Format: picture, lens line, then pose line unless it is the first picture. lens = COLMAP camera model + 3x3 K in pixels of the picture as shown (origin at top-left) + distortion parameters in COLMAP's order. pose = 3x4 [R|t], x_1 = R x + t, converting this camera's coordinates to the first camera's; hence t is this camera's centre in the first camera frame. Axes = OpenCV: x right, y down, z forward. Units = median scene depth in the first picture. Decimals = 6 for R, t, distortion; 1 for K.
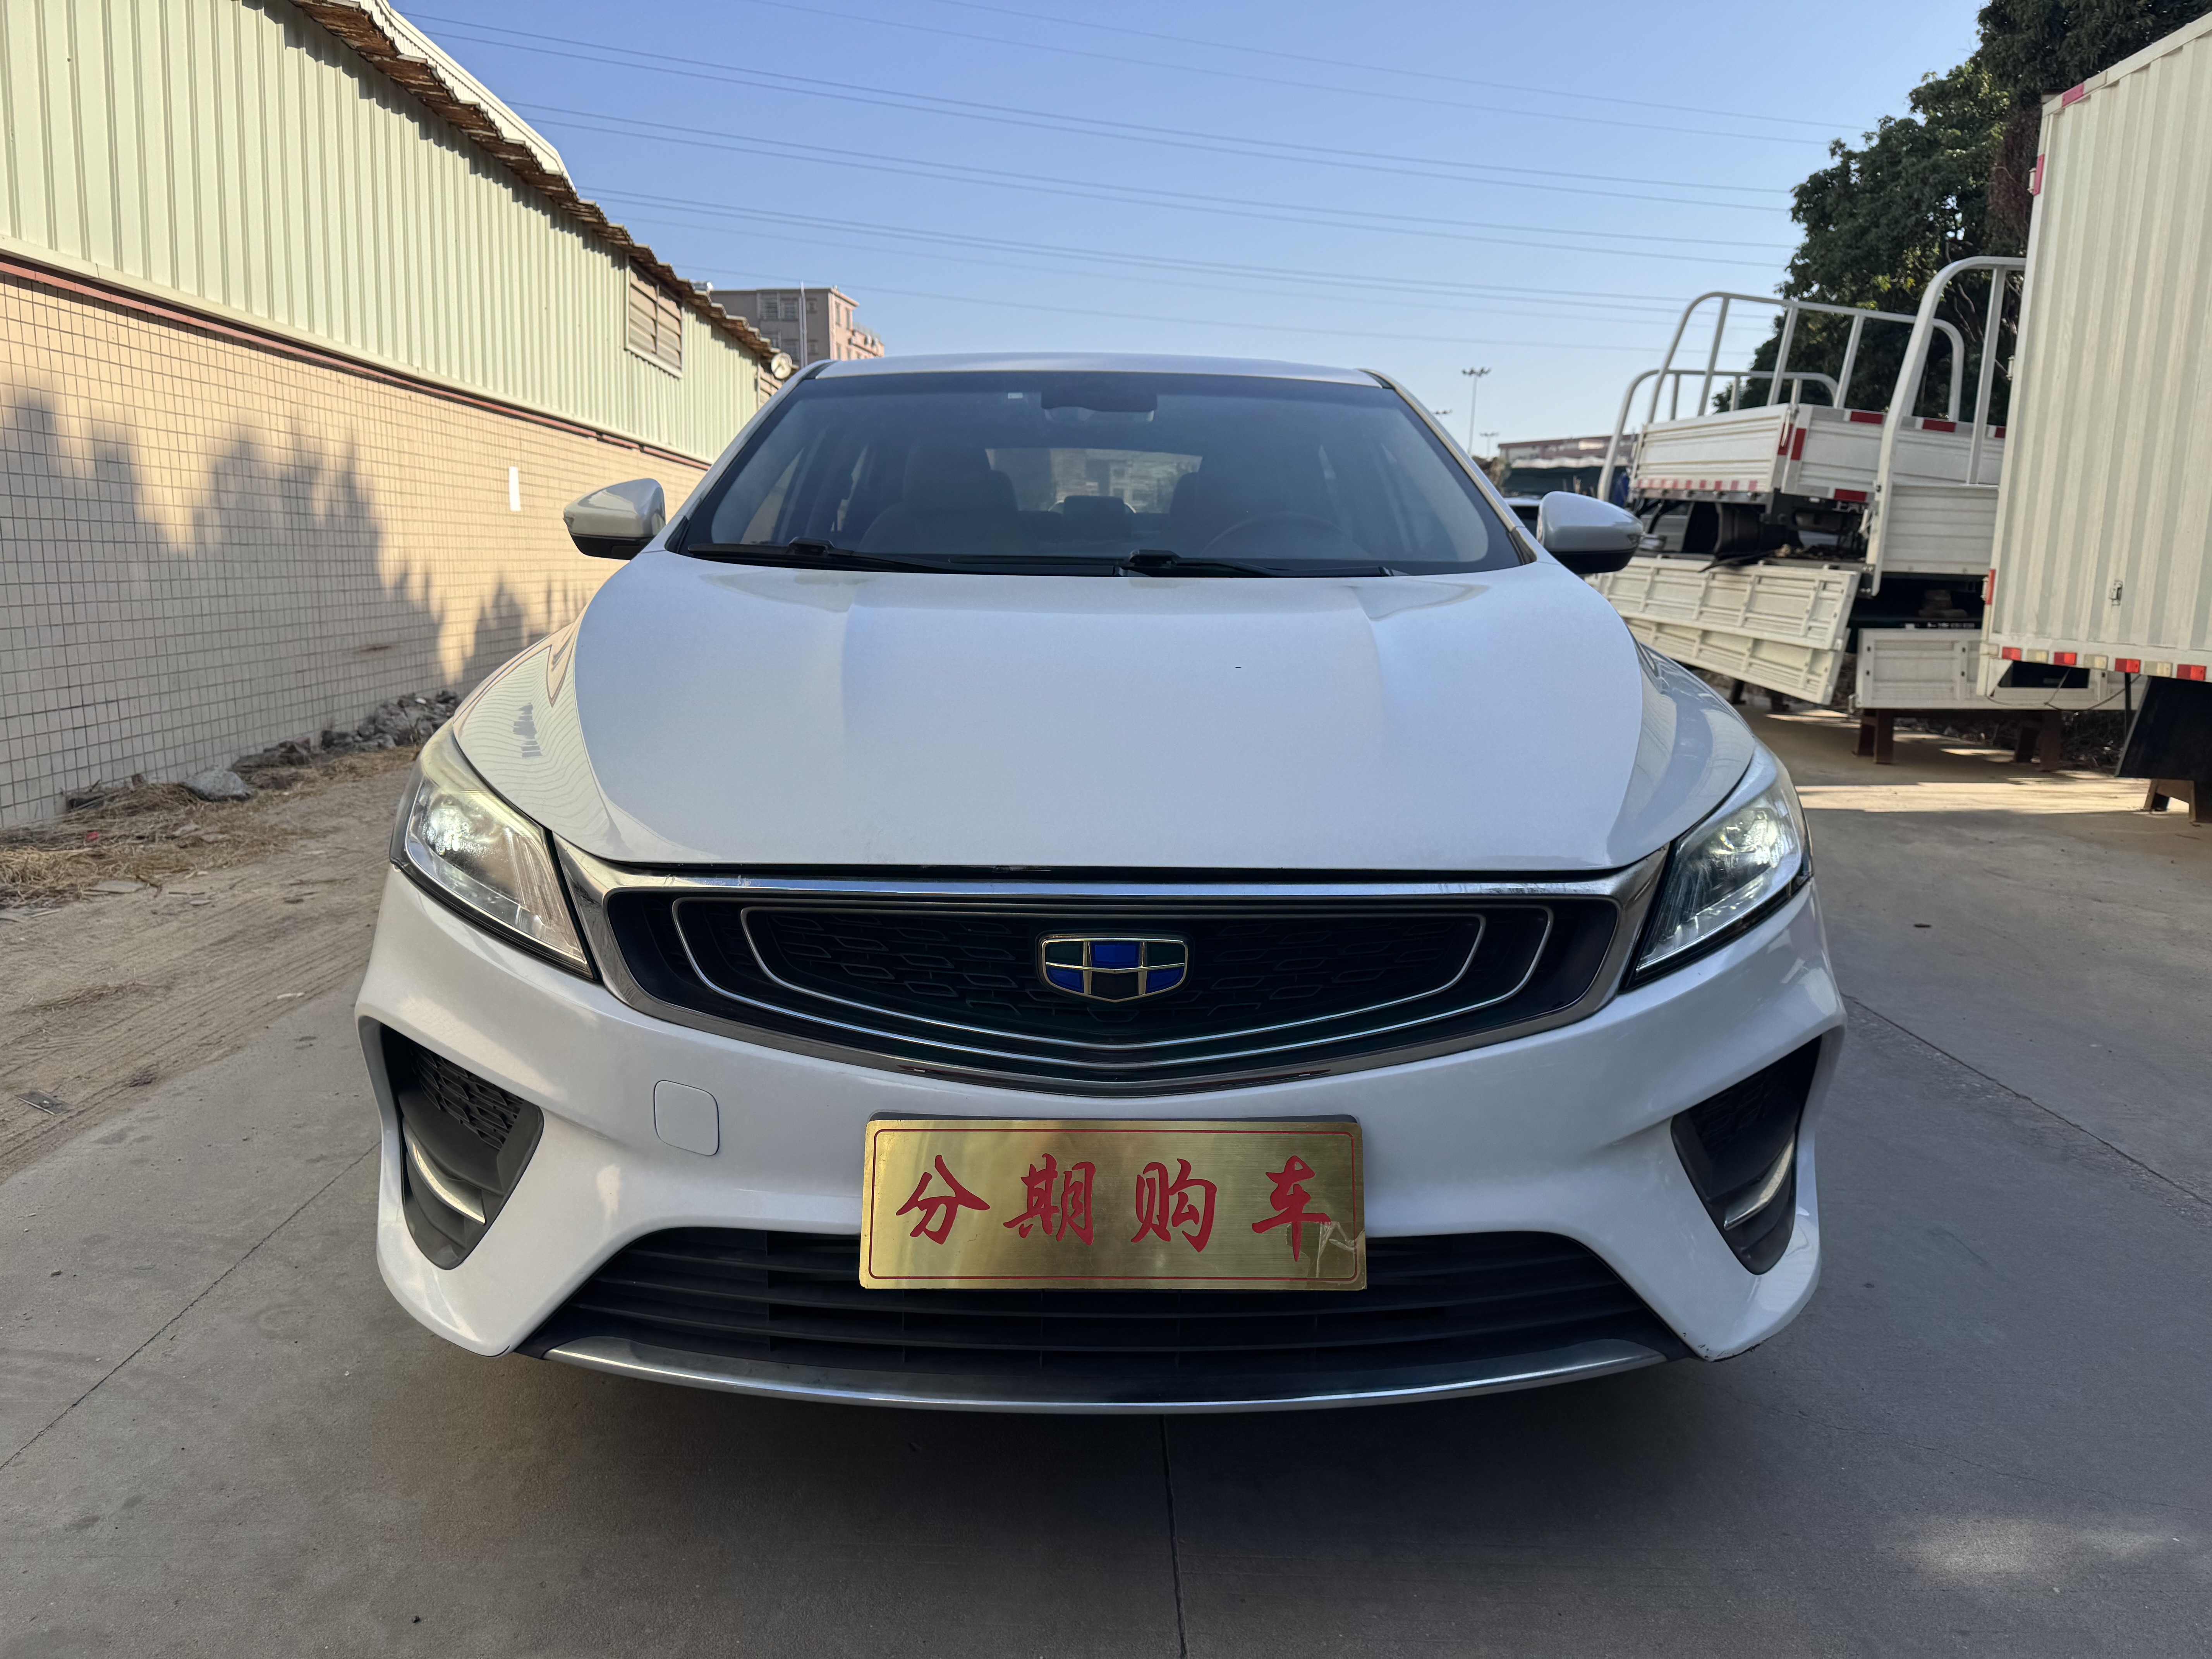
lens RADIAL K [[1637.4, 0, 1086.5], [0, 1637.4, 829.8], [0, 0, 1]] dist [-0.001907, -0.010440]
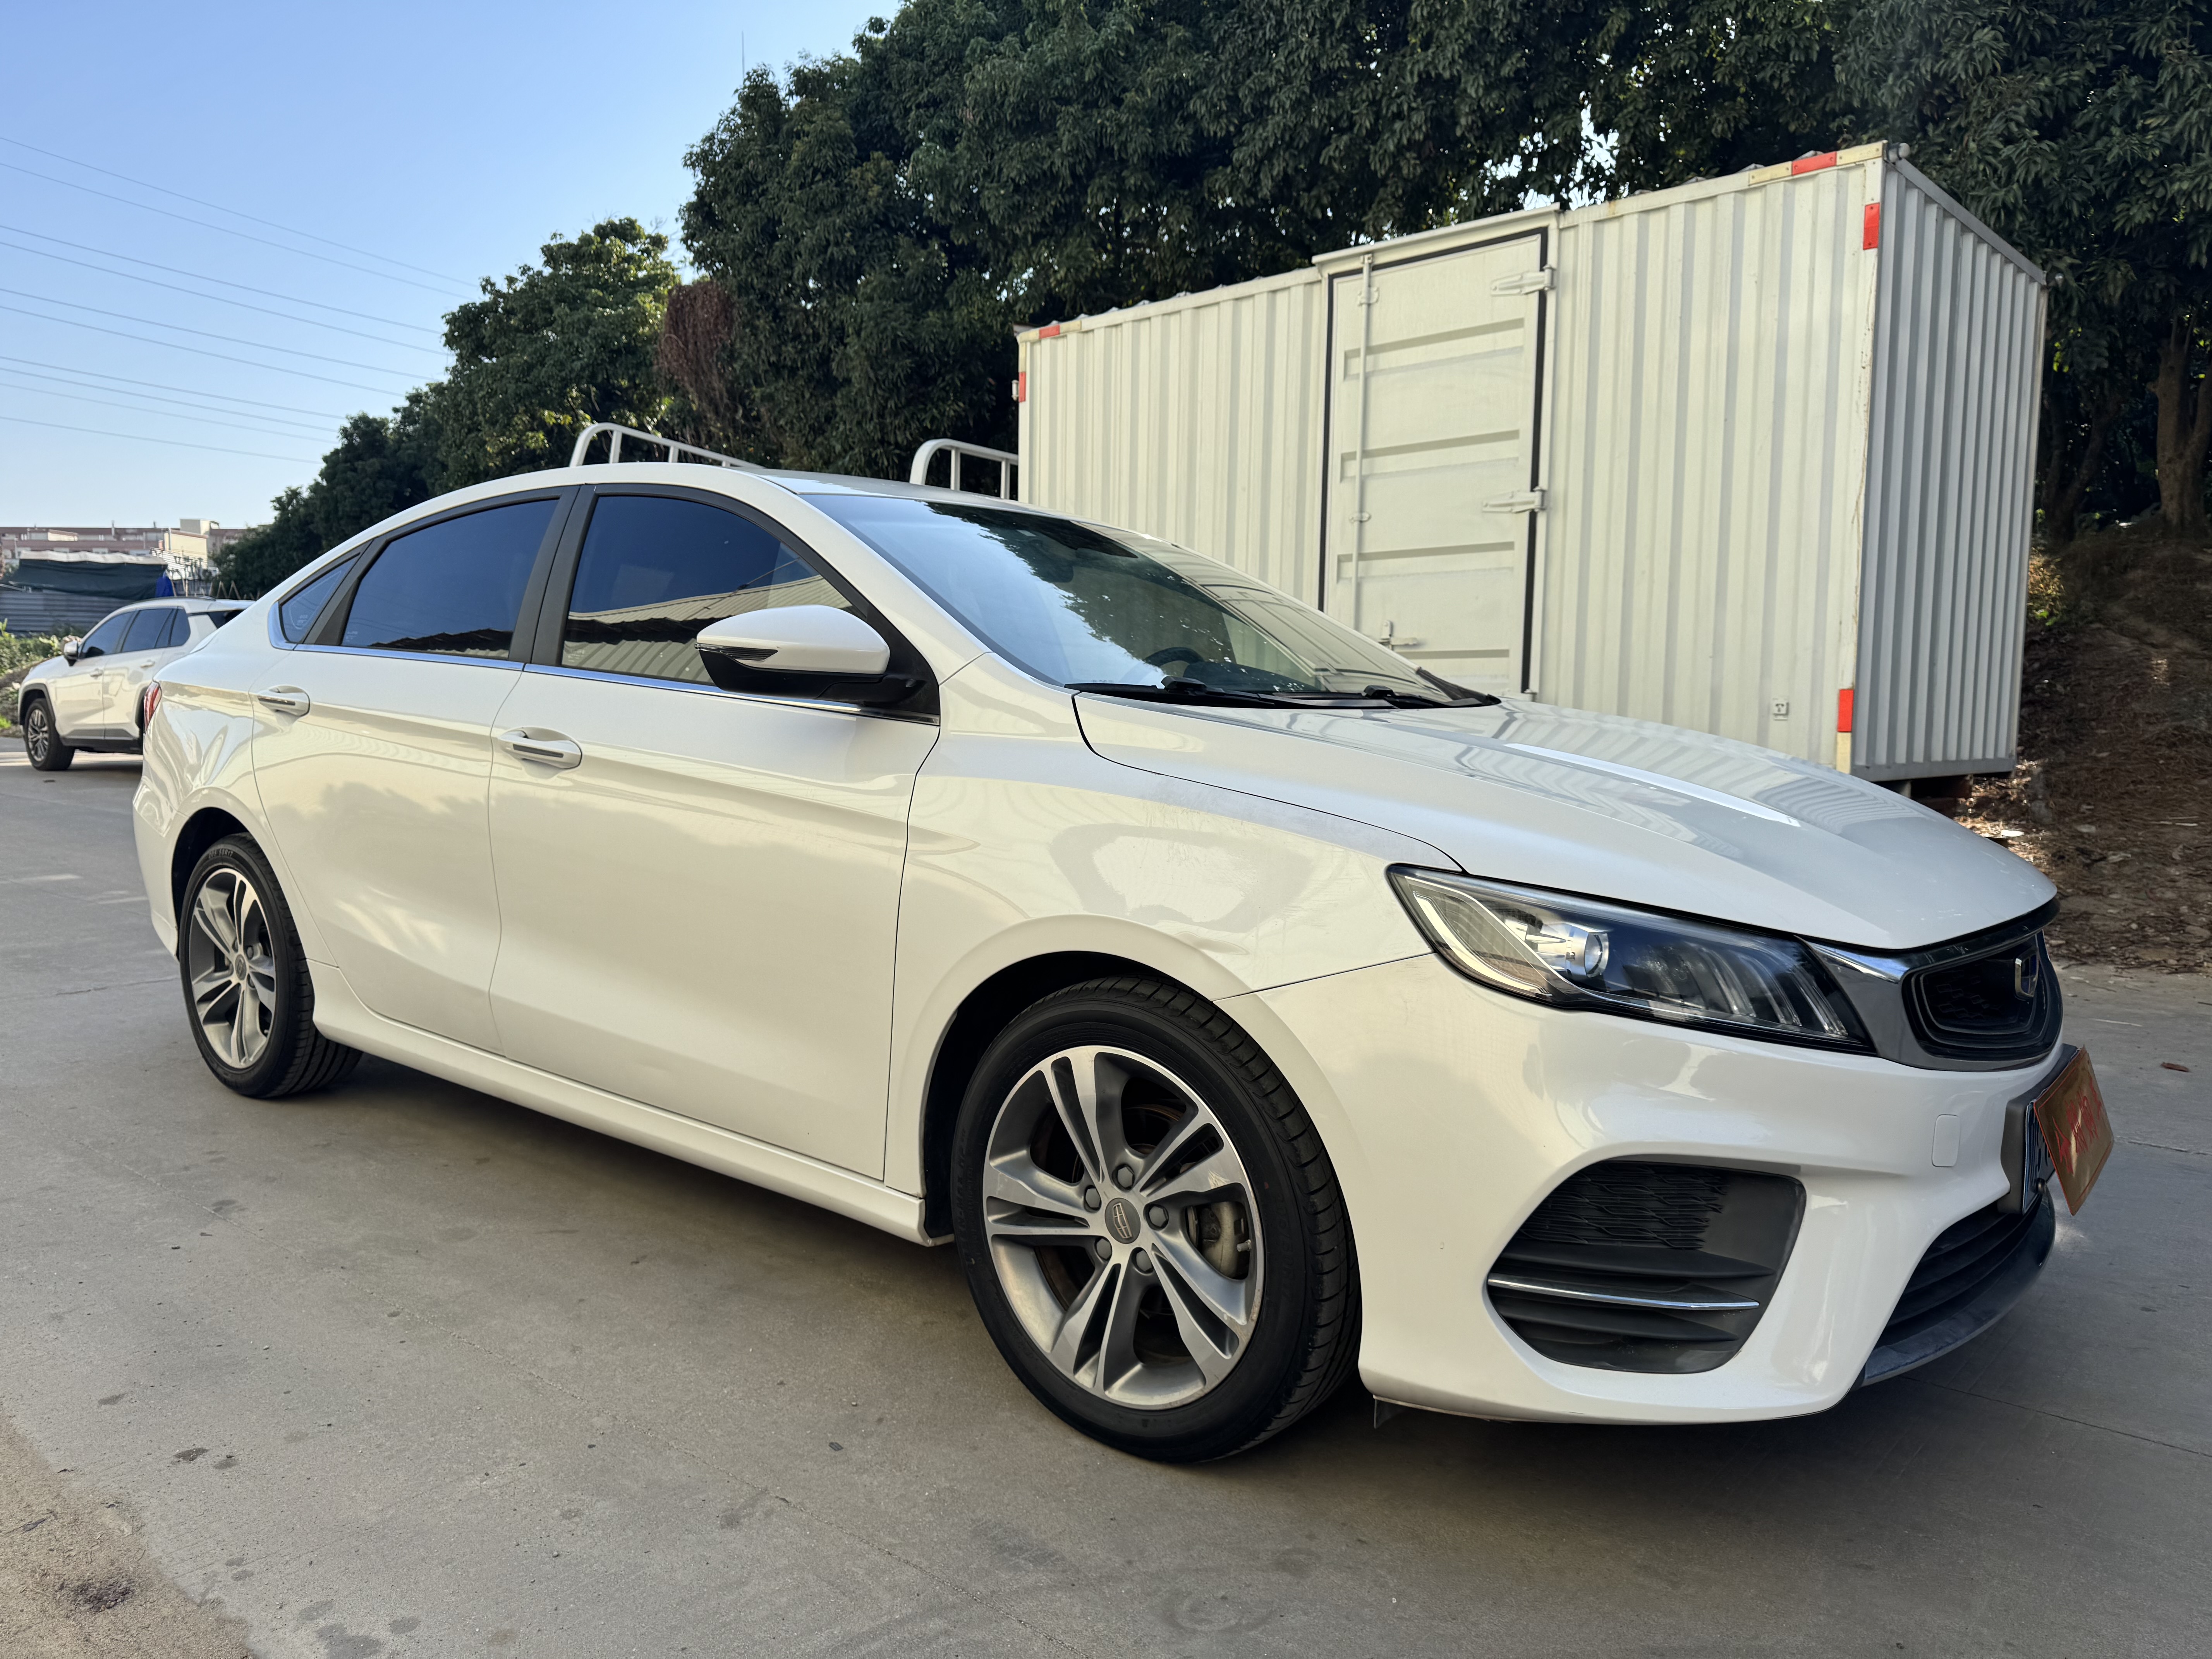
lens RADIAL K [[1637.4, 0, 1086.5], [0, 1637.4, 829.8], [0, 0, 1]] dist [-0.001907, -0.010440]
pose [[0.610928, -0.077134, 0.787920, -0.179231], [0.124938, 0.992165, 0.000256, -0.016933], [-0.781766, 0.098285, 0.615778, 0.074858]]
